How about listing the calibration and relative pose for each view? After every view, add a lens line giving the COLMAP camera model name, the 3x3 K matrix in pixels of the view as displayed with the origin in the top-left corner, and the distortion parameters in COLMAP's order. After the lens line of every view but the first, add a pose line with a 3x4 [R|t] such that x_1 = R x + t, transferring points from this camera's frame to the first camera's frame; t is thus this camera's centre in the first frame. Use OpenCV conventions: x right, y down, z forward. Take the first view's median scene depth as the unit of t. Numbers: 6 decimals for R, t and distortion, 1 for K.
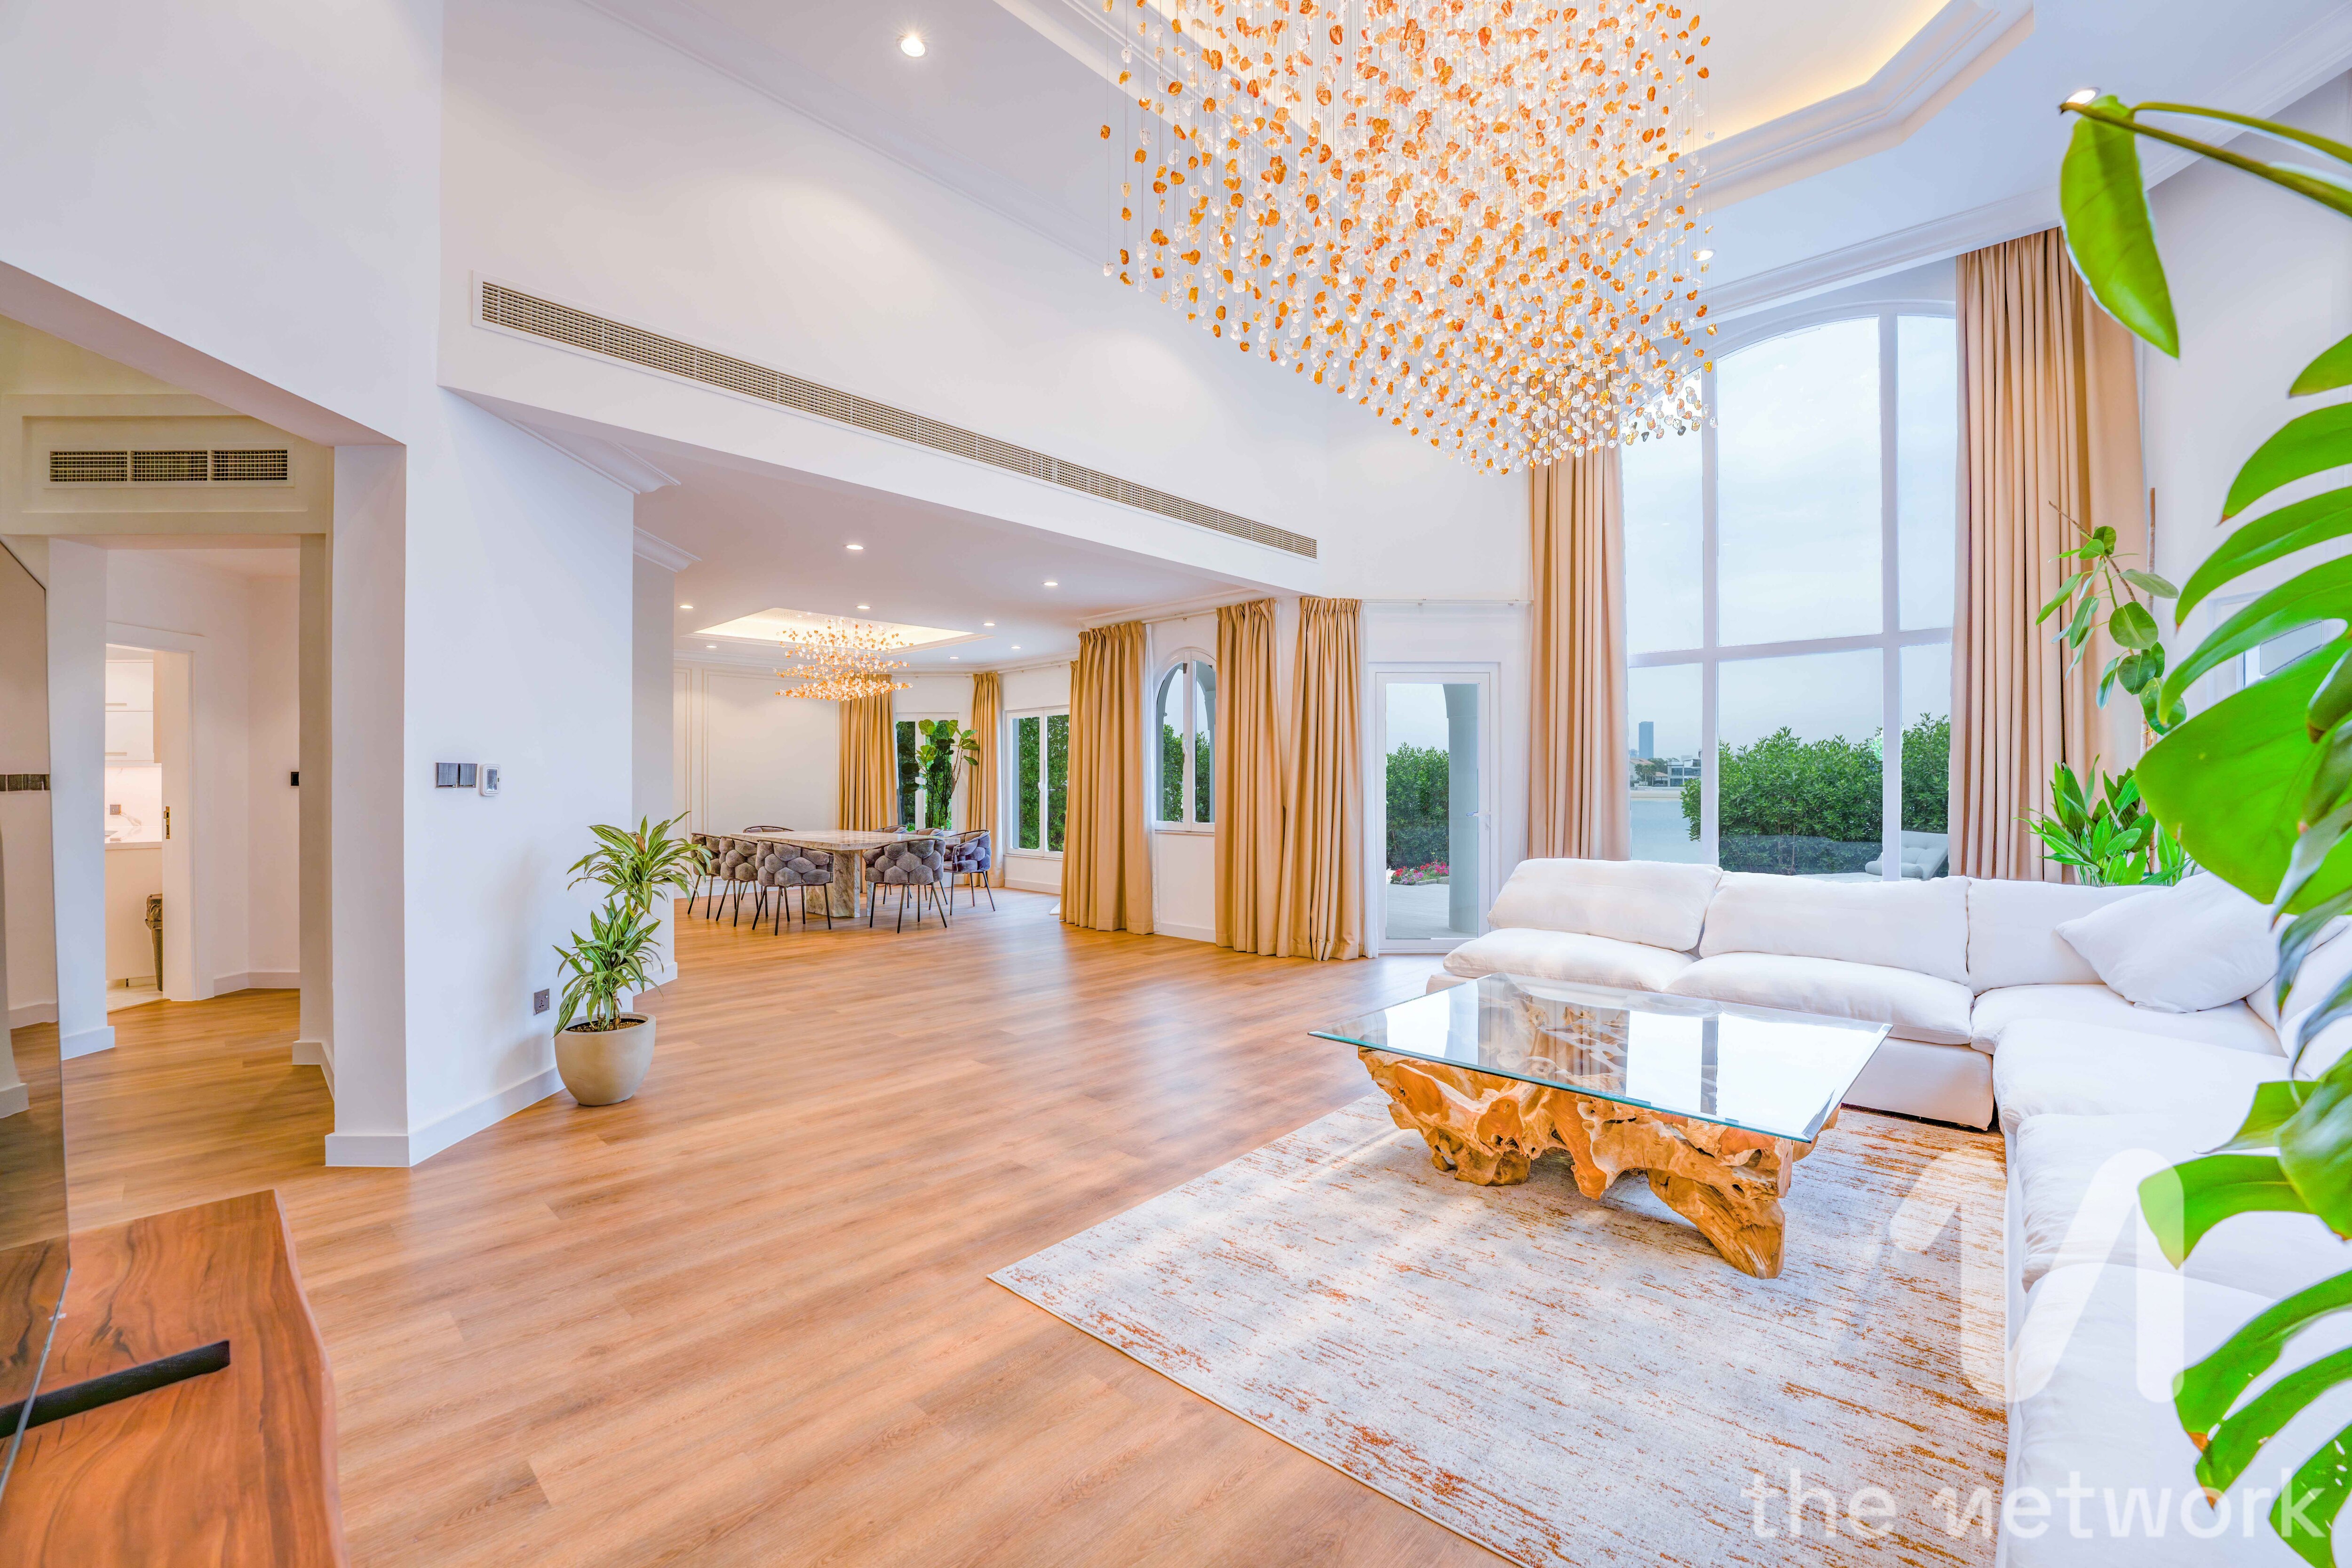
lens RADIAL K [[979.9, 0, 1173.9], [0, 979.9, 776.8], [0, 0, 1]] dist [-0.000196, -0.000055]
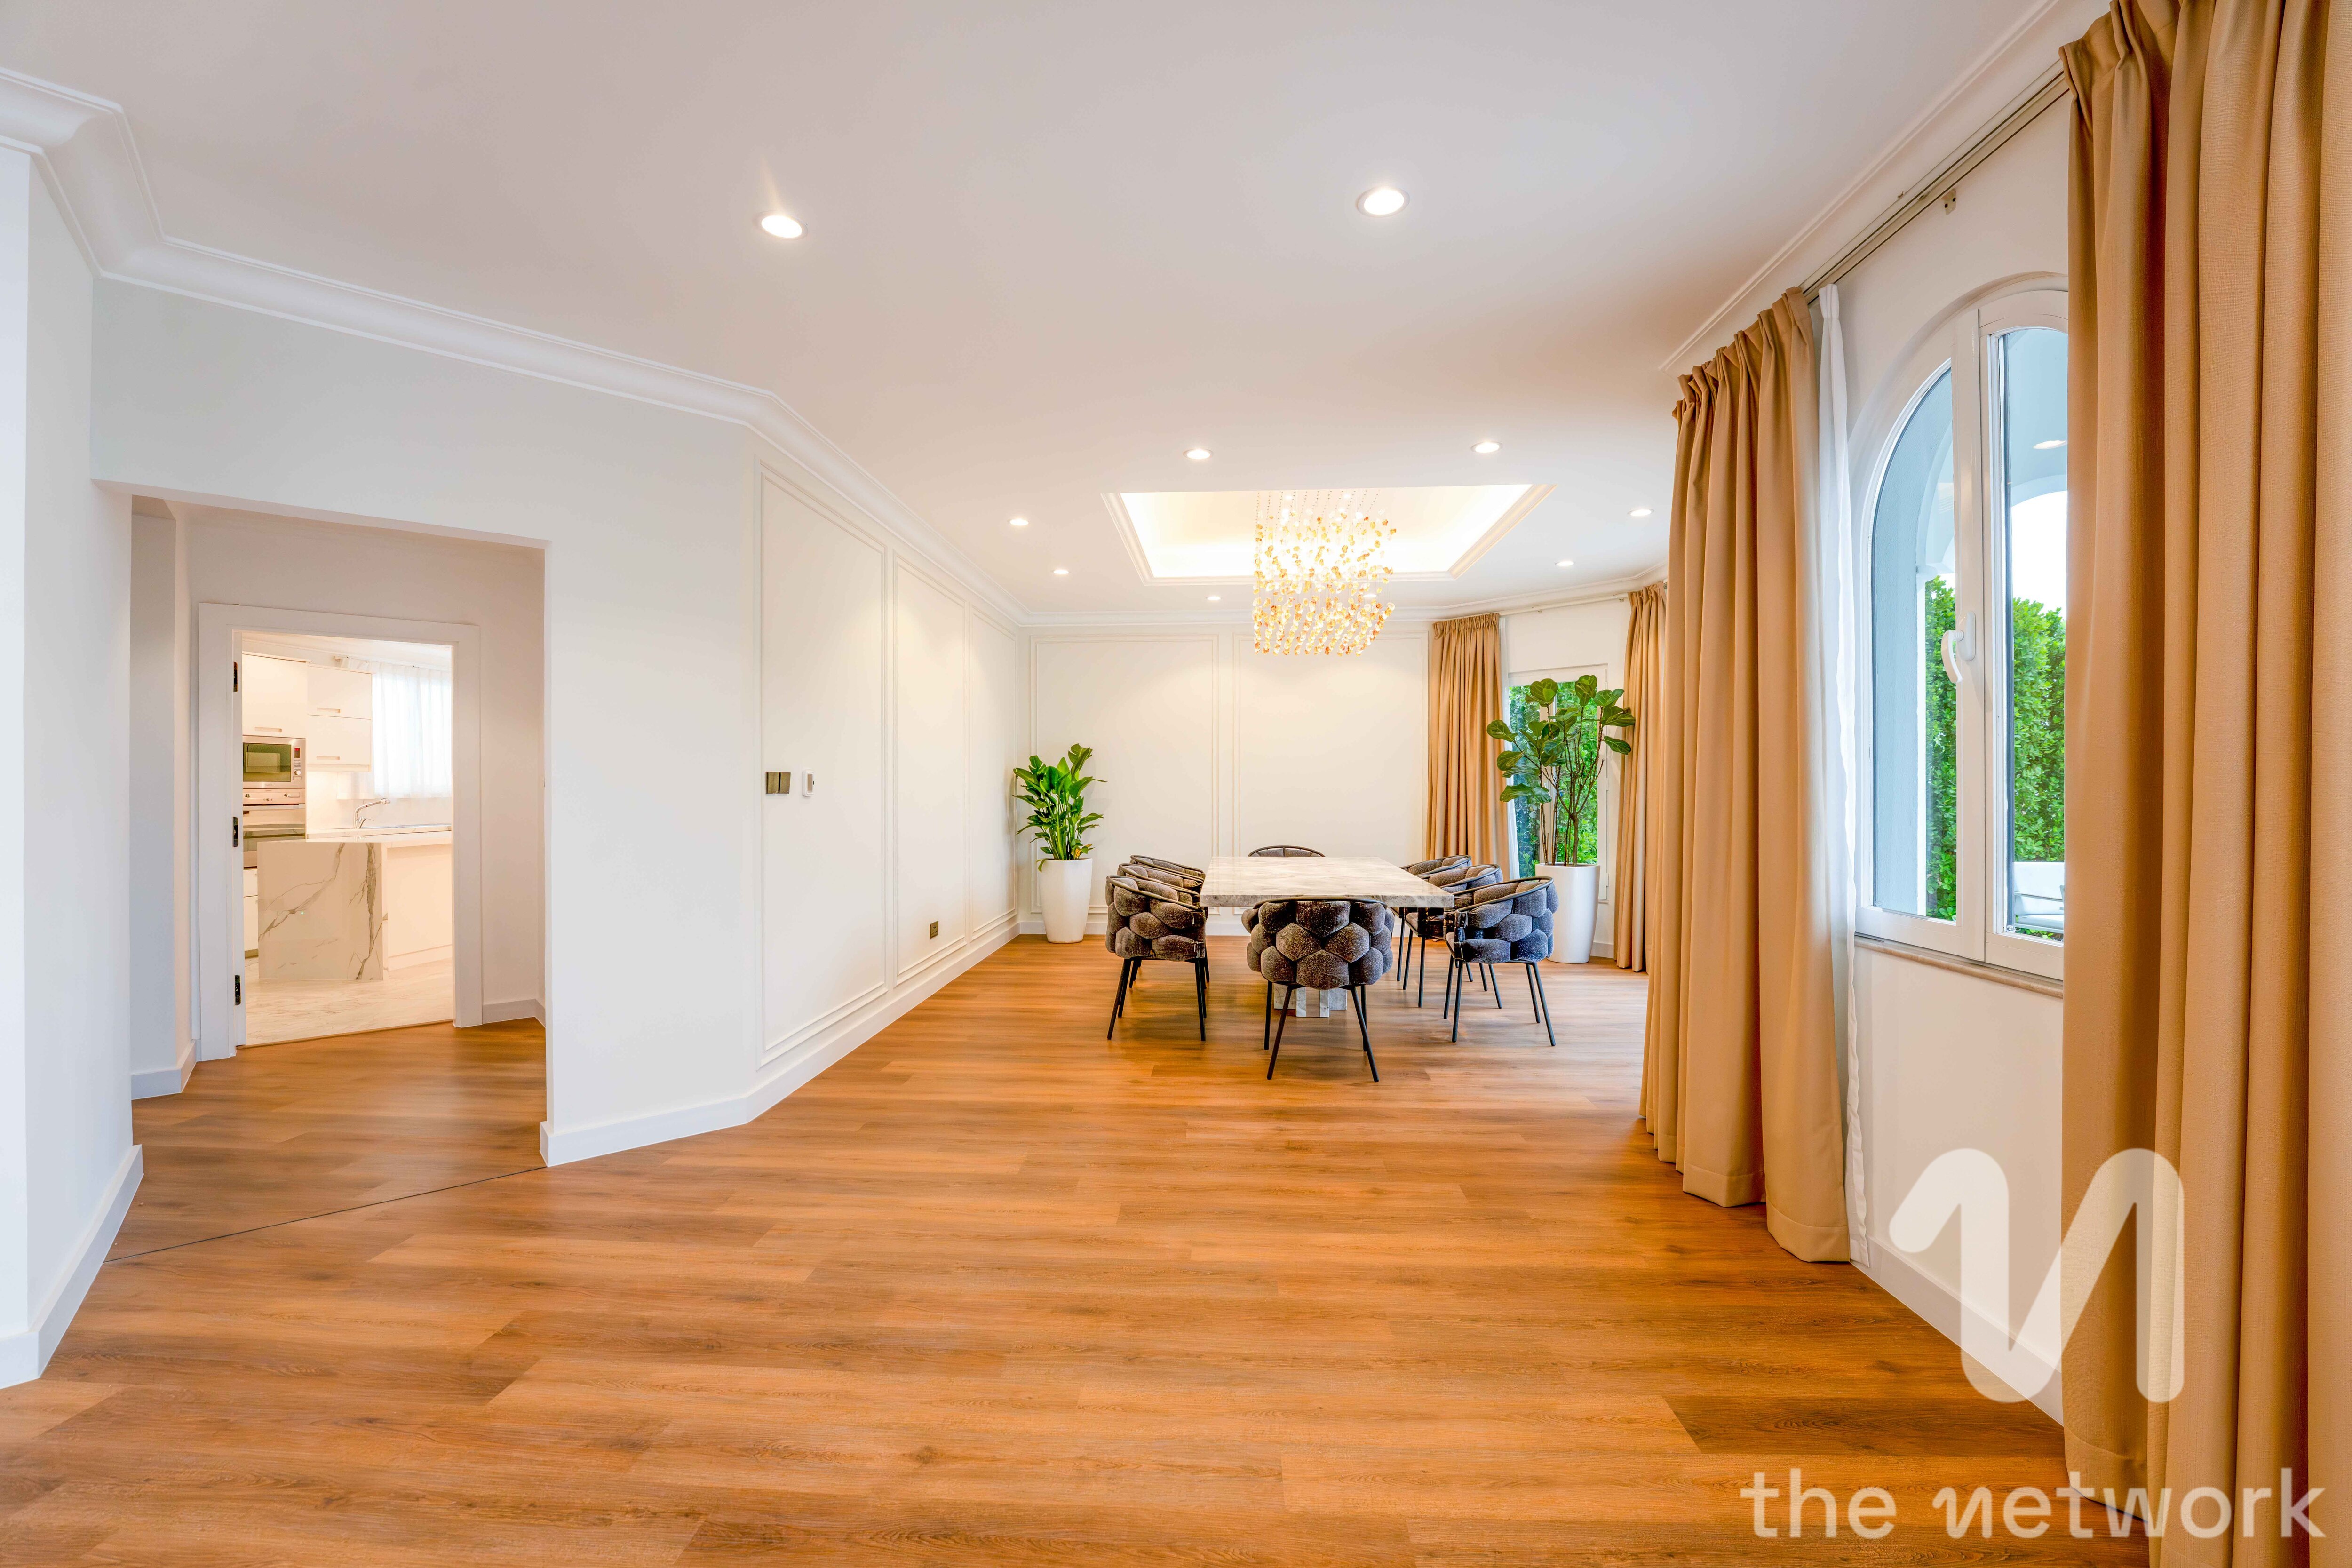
lens RADIAL K [[979.9, 0, 1173.9], [0, 979.9, 776.8], [0, 0, 1]] dist [-0.000196, -0.000055]
pose [[0.655056, -0.006482, -0.755552, 0.155982], [0.008411, 0.999964, -0.001286, 0.002443], [0.755533, -0.005512, 0.655087, 1.321329]]
